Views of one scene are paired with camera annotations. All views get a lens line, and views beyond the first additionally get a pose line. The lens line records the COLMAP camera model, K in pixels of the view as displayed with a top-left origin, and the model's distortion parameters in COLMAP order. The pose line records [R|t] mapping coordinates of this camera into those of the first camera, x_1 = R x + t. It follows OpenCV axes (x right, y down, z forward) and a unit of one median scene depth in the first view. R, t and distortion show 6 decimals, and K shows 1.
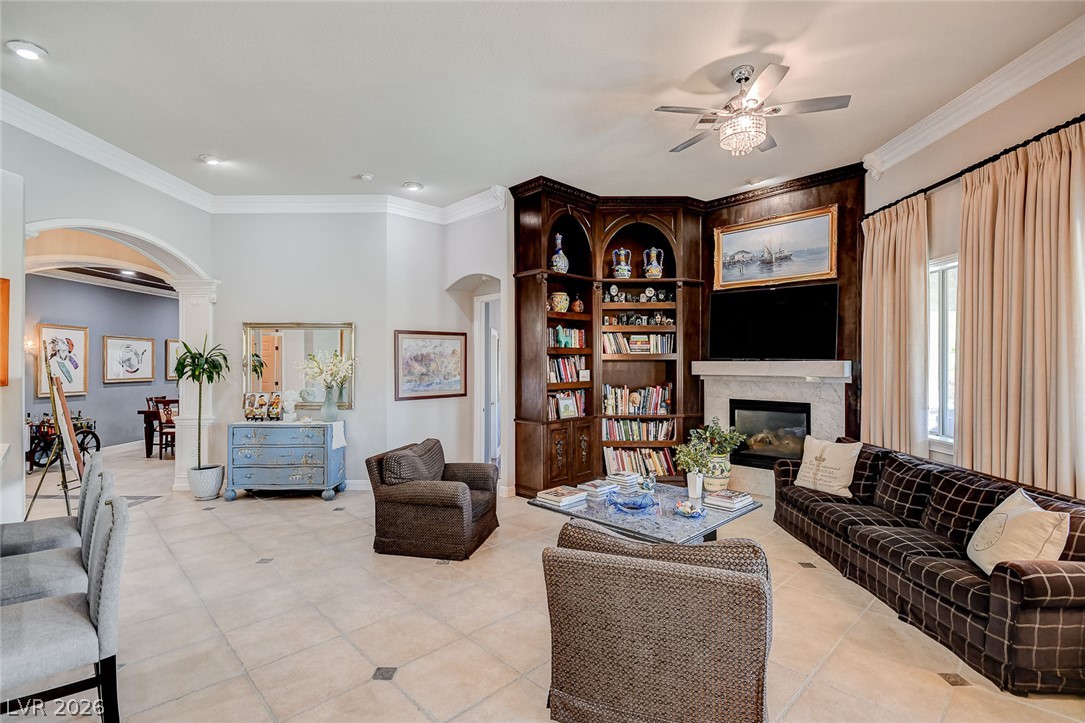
lens RADIAL K [[499.1, 0, 540.8], [0, 499.1, 363.3], [0, 0, 1]] dist [-0.002678, -0.001188]
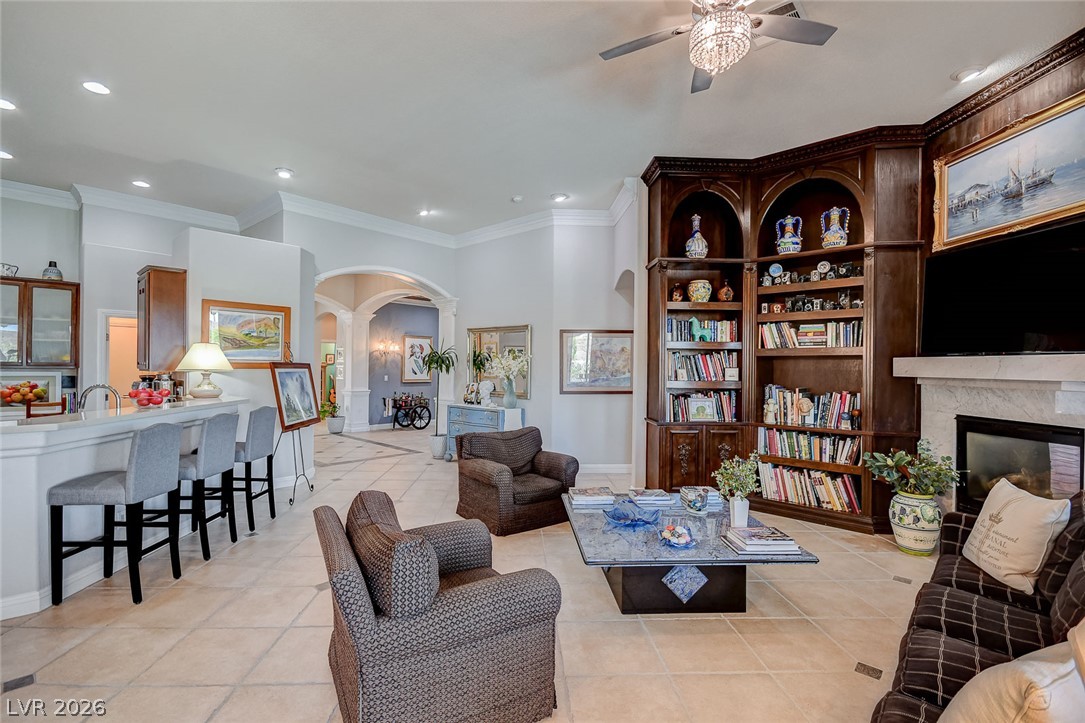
lens RADIAL K [[490.4, 0, 541.7], [0, 490.4, 365.3], [0, 0, 1]] dist [0.002387, -0.000532]
pose [[0.755723, 0.008112, -0.654842, 0.384077], [-0.010227, 0.999948, 0.000586, 0.011681], [0.654812, 0.006254, 0.755766, 0.150773]]
